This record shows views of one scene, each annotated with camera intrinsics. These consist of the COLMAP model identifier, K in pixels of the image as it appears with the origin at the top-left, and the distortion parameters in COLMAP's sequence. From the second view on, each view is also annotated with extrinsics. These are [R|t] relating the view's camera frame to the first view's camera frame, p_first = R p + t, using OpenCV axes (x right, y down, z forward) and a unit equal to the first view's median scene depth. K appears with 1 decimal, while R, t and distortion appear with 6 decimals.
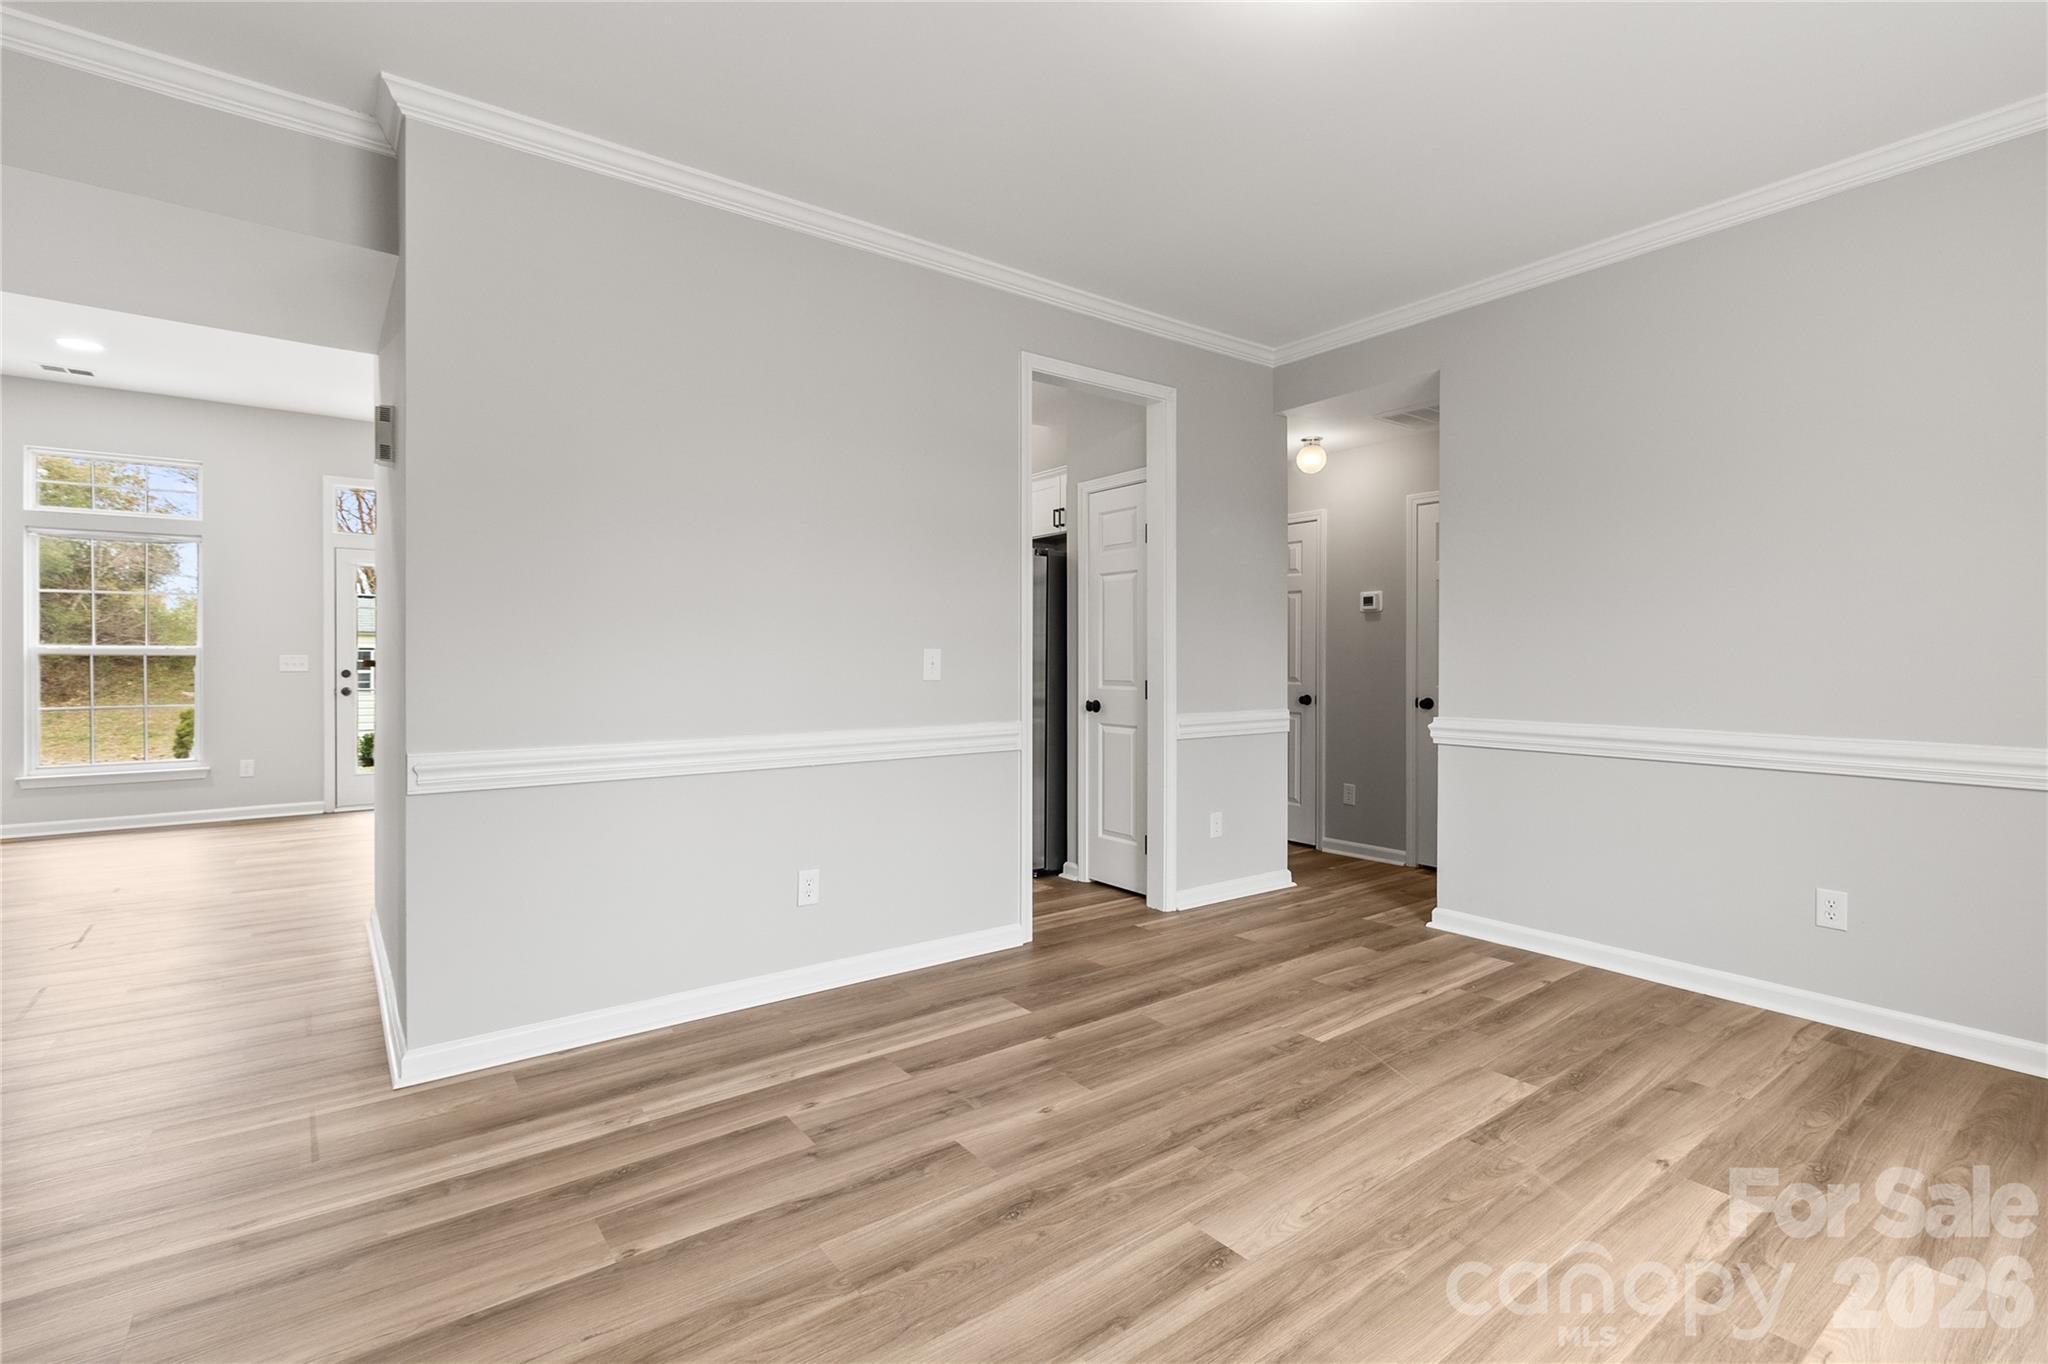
lens RADIAL K [[921.6, 0, 1029.1], [0, 921.6, 667.2], [0, 0, 1]] dist [-0.001038, 0.000085]
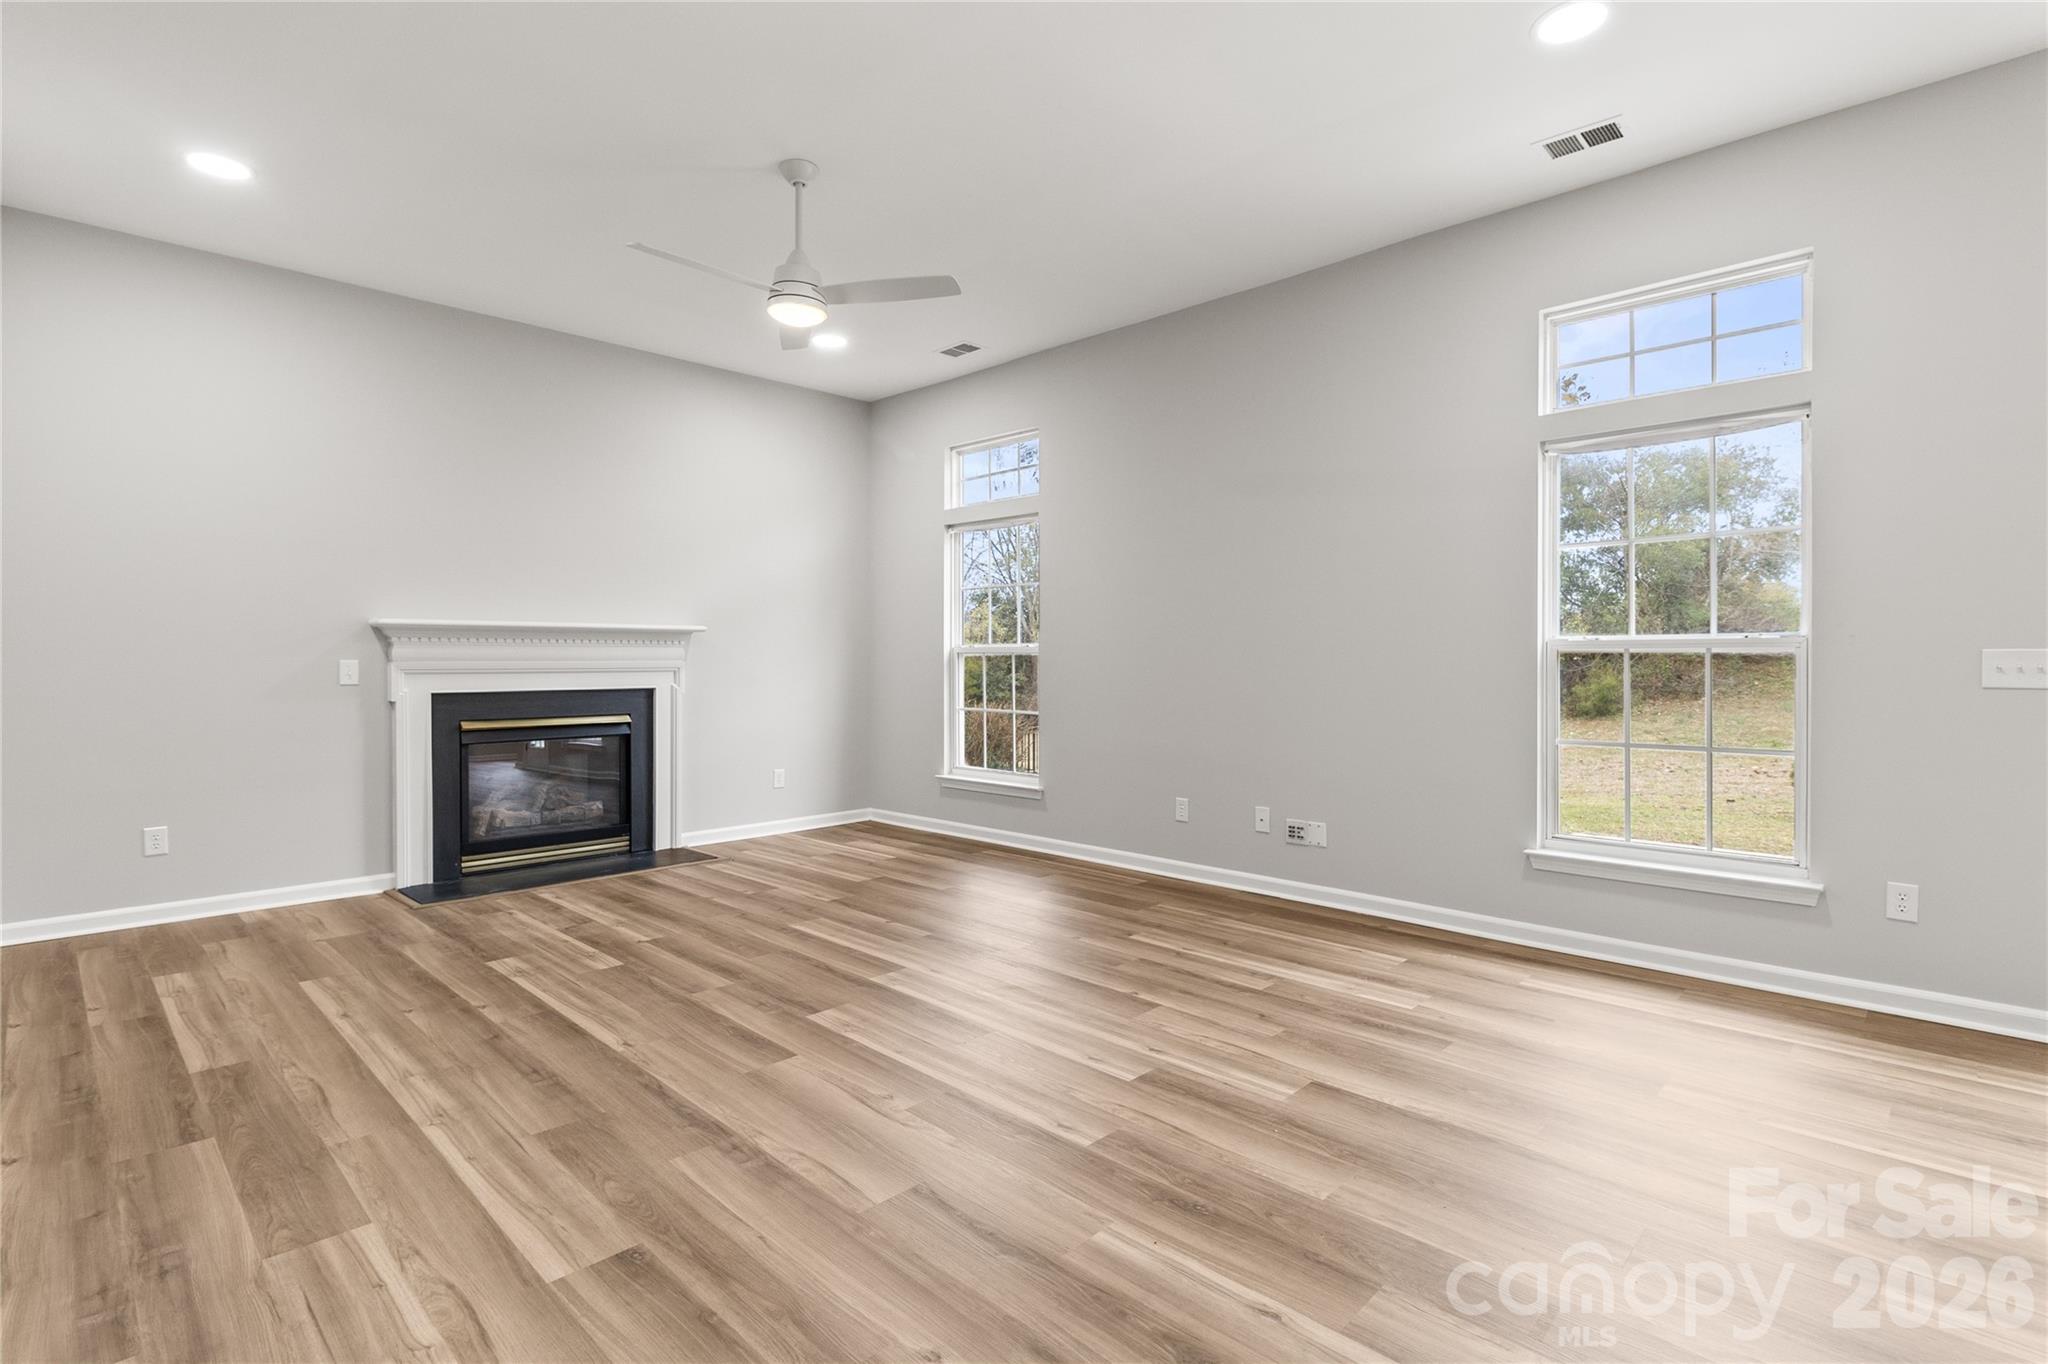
lens RADIAL K [[1009.4, 0, 1023.4], [0, 1009.4, 644.1], [0, 0, 1]] dist [-0.000298, -0.000014]
pose [[0.161614, -0.004791, -0.986842, -0.457250], [-0.010211, 0.999927, -0.006527, -0.009999], [0.986801, 0.011131, 0.161554, 0.524588]]
